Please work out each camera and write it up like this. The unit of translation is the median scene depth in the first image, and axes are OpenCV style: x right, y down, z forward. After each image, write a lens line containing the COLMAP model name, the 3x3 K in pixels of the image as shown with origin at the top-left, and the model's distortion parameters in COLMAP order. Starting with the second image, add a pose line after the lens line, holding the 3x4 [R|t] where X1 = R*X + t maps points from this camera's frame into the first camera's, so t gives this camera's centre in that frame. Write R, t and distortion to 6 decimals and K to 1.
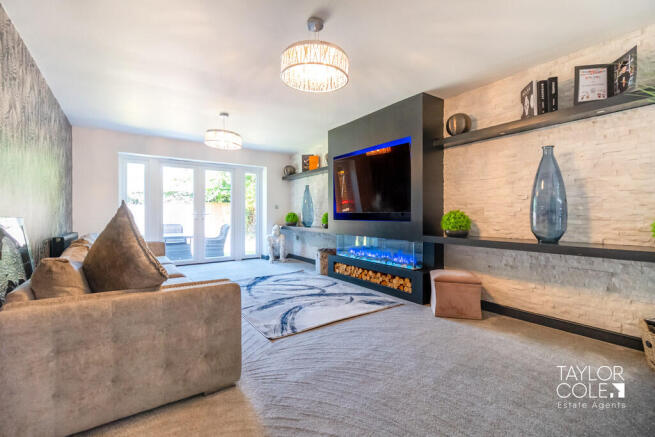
lens RADIAL K [[293.2, 0, 327.5], [0, 293.2, 218.5], [0, 0, 1]] dist [-0.001395, -0.000069]
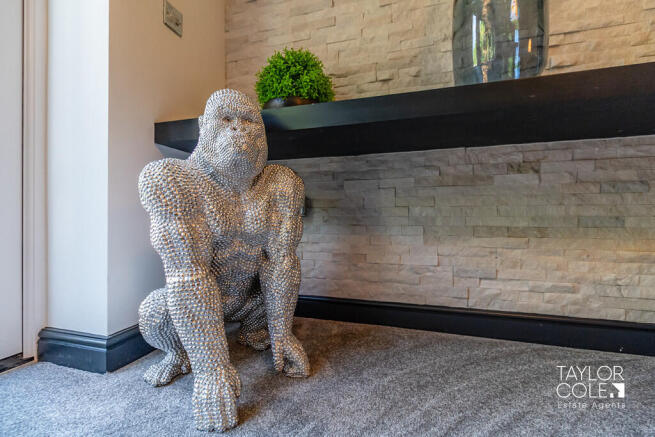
lens RADIAL K [[286.5, 0, 327.5], [0, 286.5, 218.5], [0, 0, 1]] dist [-0.009757, 0.000026]
pose [[0.786823, -0.004568, 0.617161, -0.337349], [0.016893, 0.999757, -0.014137, 0.122392], [-0.616947, 0.021549, 0.786710, 1.338358]]
